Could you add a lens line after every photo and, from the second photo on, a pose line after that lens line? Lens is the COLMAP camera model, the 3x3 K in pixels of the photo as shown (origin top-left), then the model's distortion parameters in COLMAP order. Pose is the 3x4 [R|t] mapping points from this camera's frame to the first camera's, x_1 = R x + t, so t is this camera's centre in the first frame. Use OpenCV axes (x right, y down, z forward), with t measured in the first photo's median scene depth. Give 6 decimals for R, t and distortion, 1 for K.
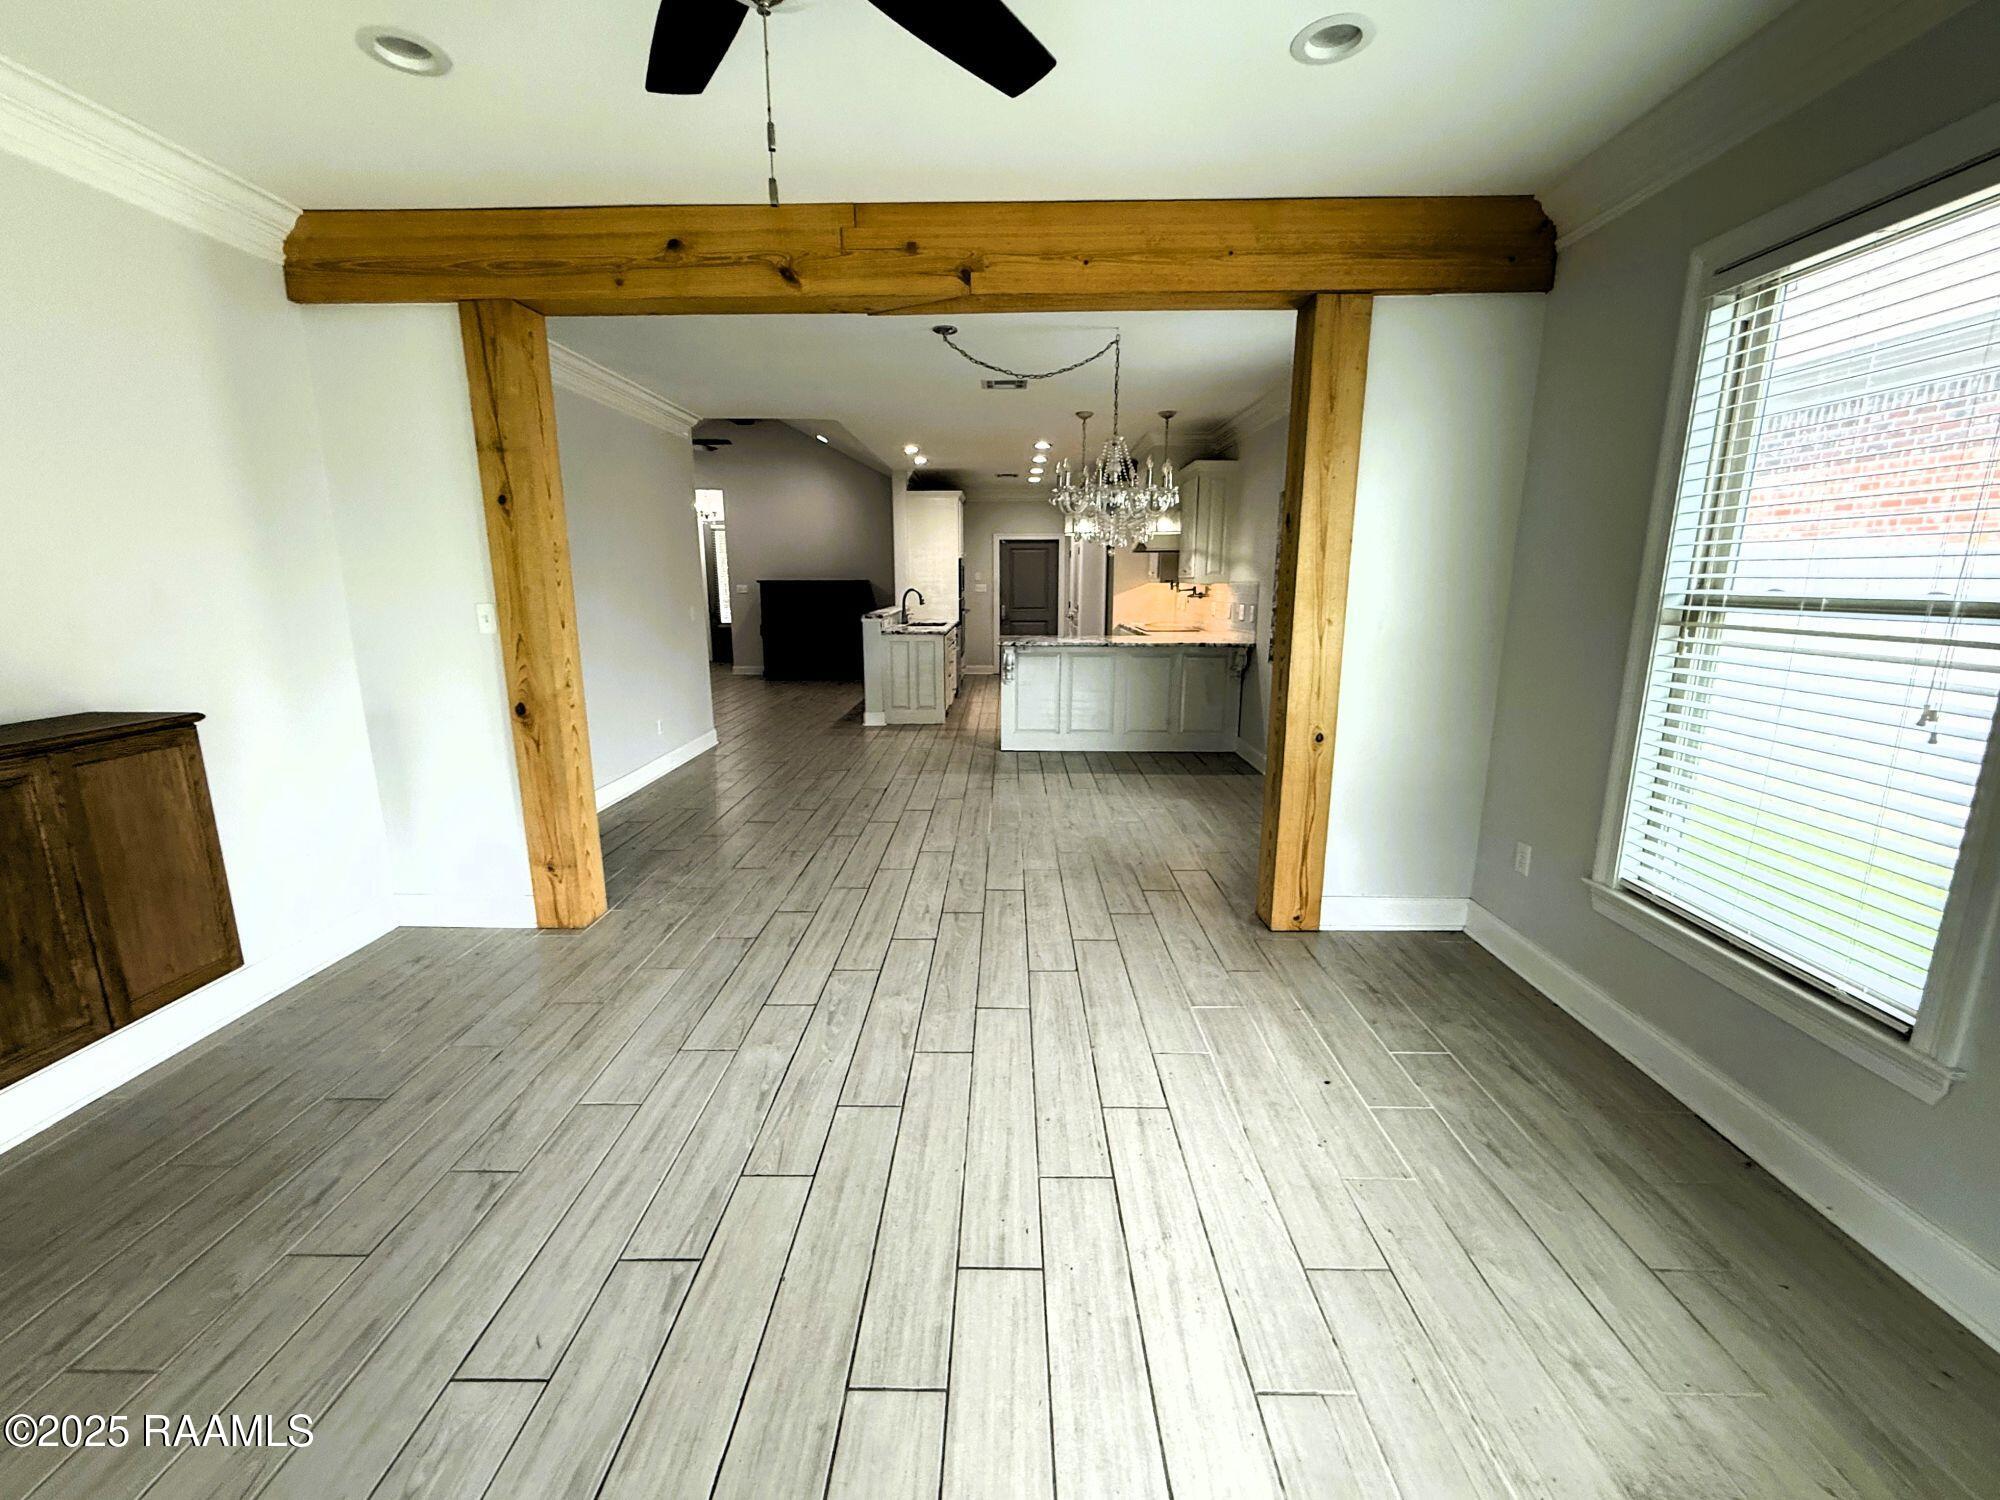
lens RADIAL K [[807.3, 0, 999.1], [0, 807.3, 745.8], [0, 0, 1]] dist [0.004114, -0.000360]
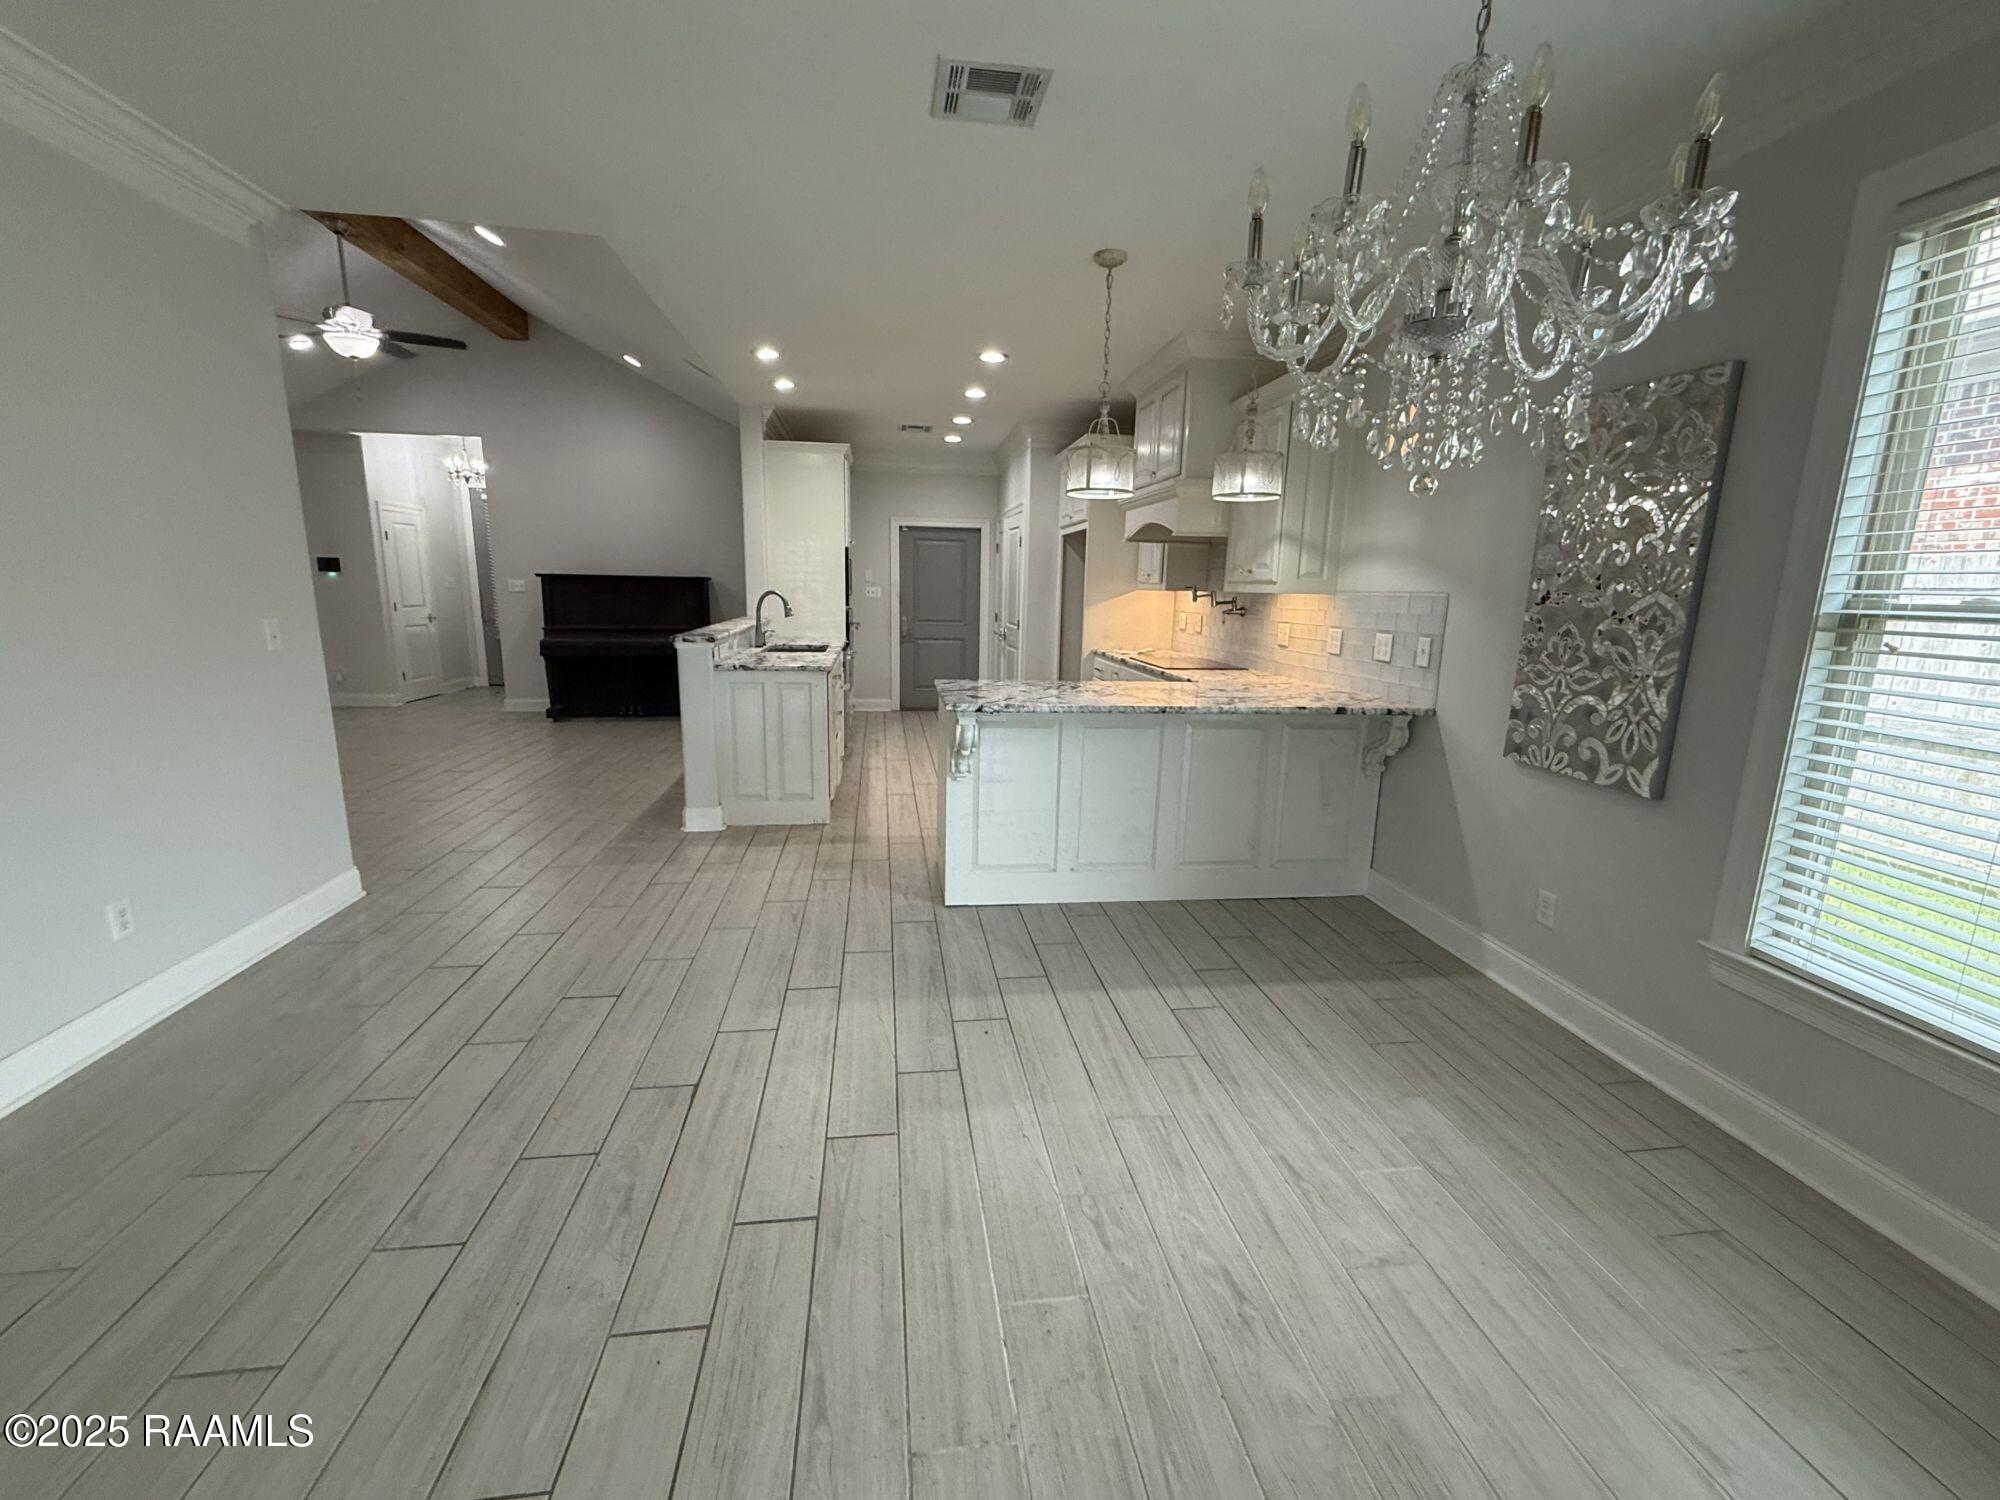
lens RADIAL K [[807.3, 0, 1003.7], [0, 807.3, 749.4], [0, 0, 1]] dist [0.004114, -0.000360]
pose [[0.987102, -0.007831, 0.159900, -0.034415], [0.008227, 0.999965, -0.001810, -0.075034], [-0.159880, 0.003102, 0.987132, 0.385489]]
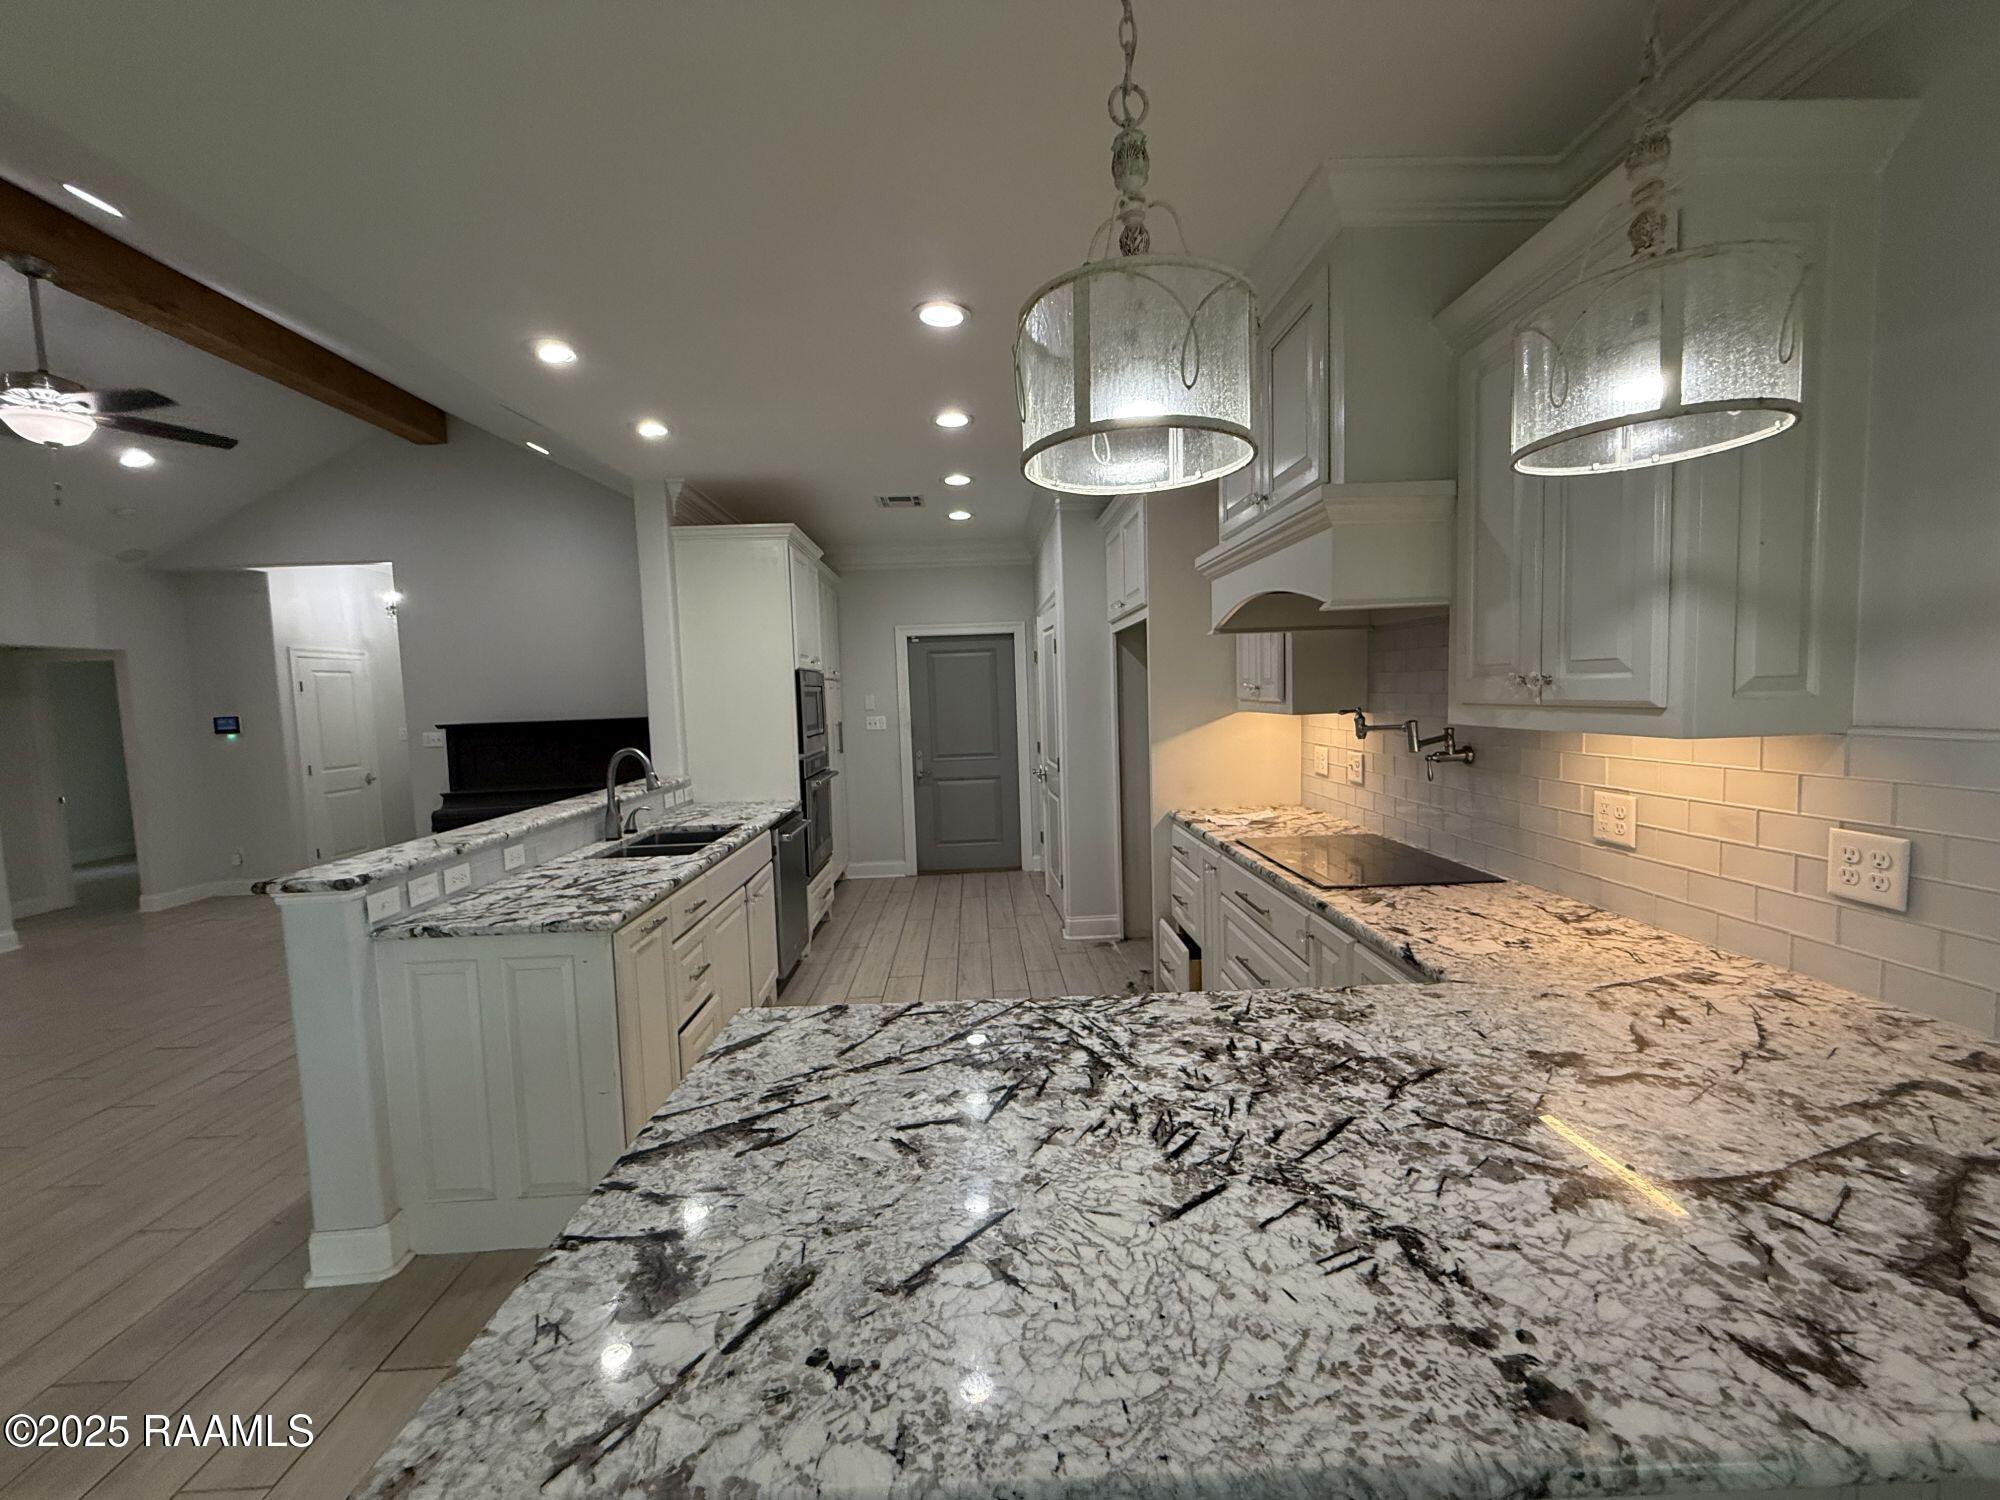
lens RADIAL K [[807.3, 0, 1001.2], [0, 807.3, 757.7], [0, 0, 1]] dist [0.004114, -0.000360]
pose [[0.997932, -0.035504, 0.053592, 0.046511], [0.041995, 0.991230, -0.125300, -0.142178], [-0.048673, 0.127292, 0.990670, 0.649432]]
